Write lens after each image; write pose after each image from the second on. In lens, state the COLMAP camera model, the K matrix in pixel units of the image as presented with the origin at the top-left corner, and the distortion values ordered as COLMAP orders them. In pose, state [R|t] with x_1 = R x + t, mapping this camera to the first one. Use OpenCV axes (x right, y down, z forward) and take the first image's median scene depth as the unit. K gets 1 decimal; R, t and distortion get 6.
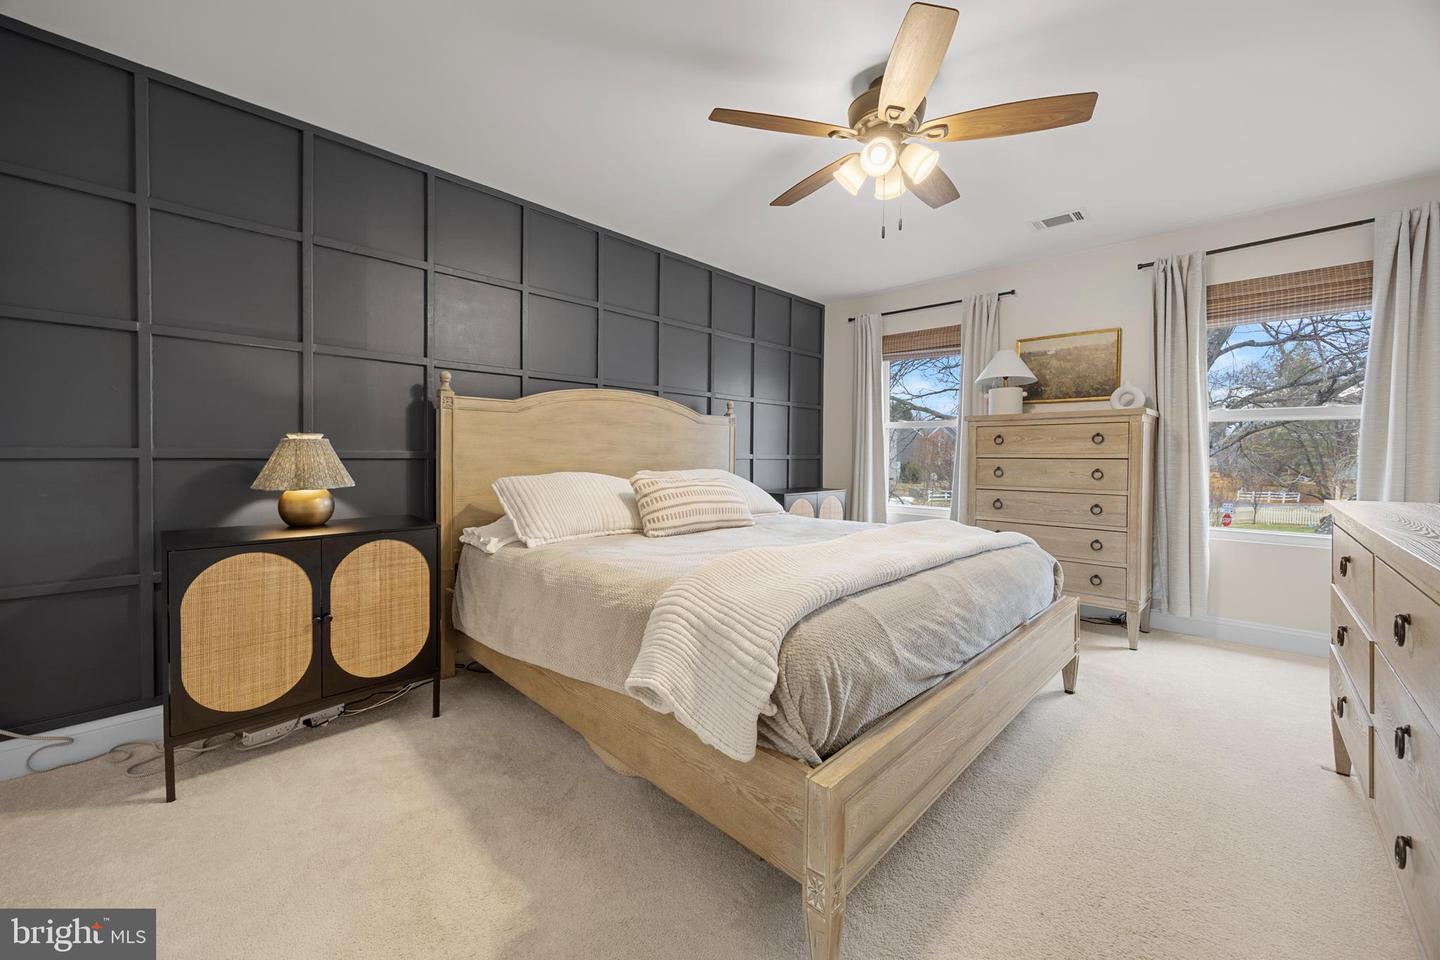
lens RADIAL K [[552.8, 0, 736.7], [0, 552.8, 457.7], [0, 0, 1]] dist [-0.000279, -0.000464]
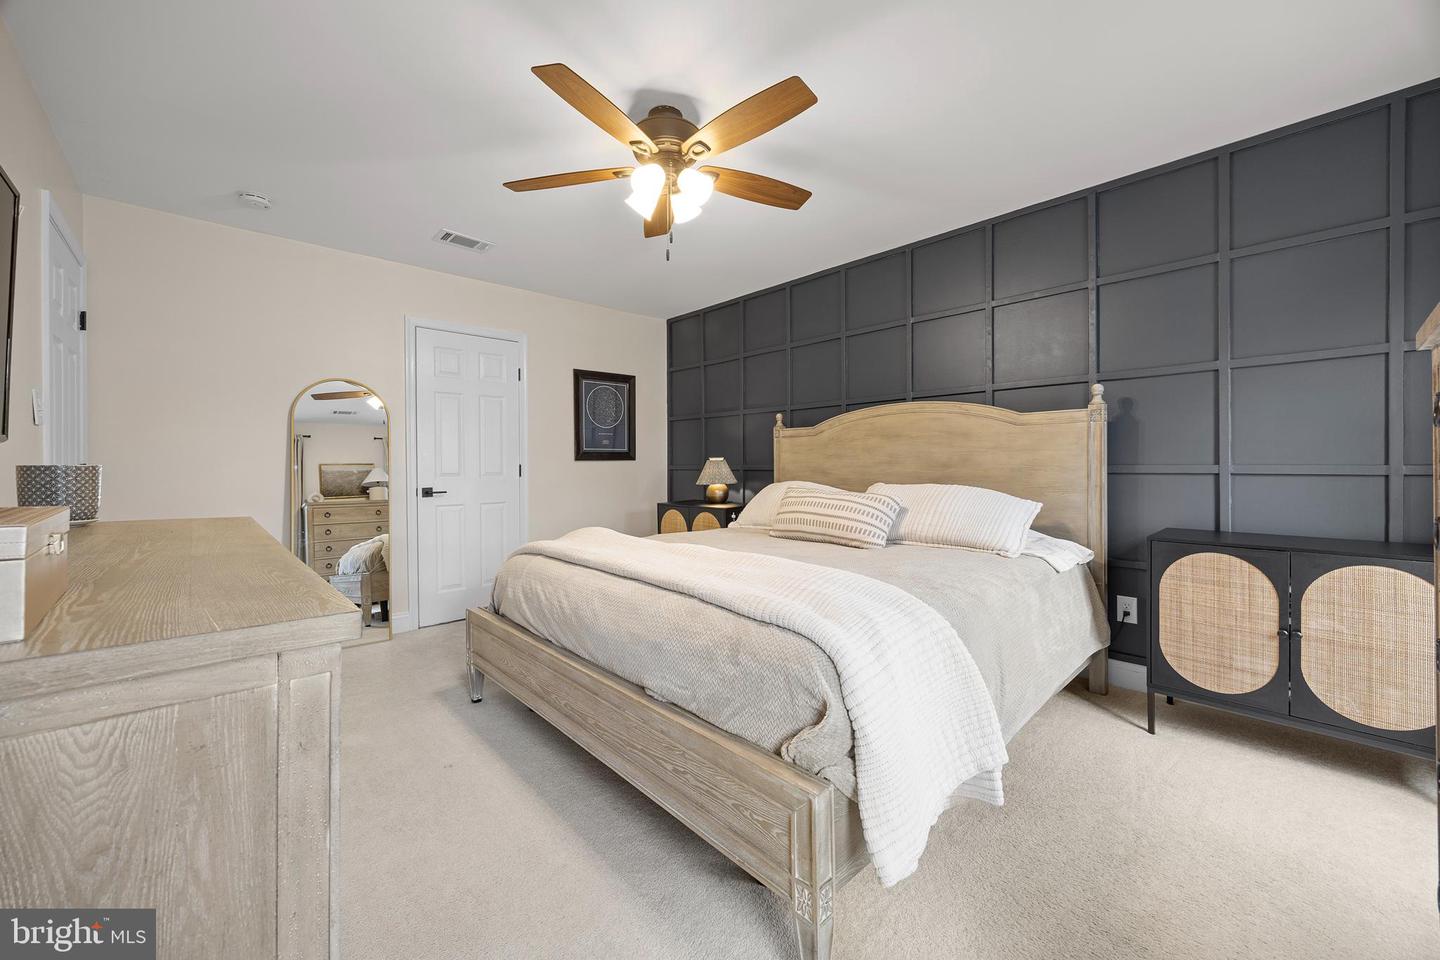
lens RADIAL K [[552.8, 0, 722.6], [0, 552.8, 475.4], [0, 0, 1]] dist [-0.000279, -0.000464]
pose [[-0.070716, 0.026945, -0.997133, 0.985205], [0.009260, 0.999610, 0.026355, -0.022954], [0.997454, -0.007369, -0.070938, 0.879034]]
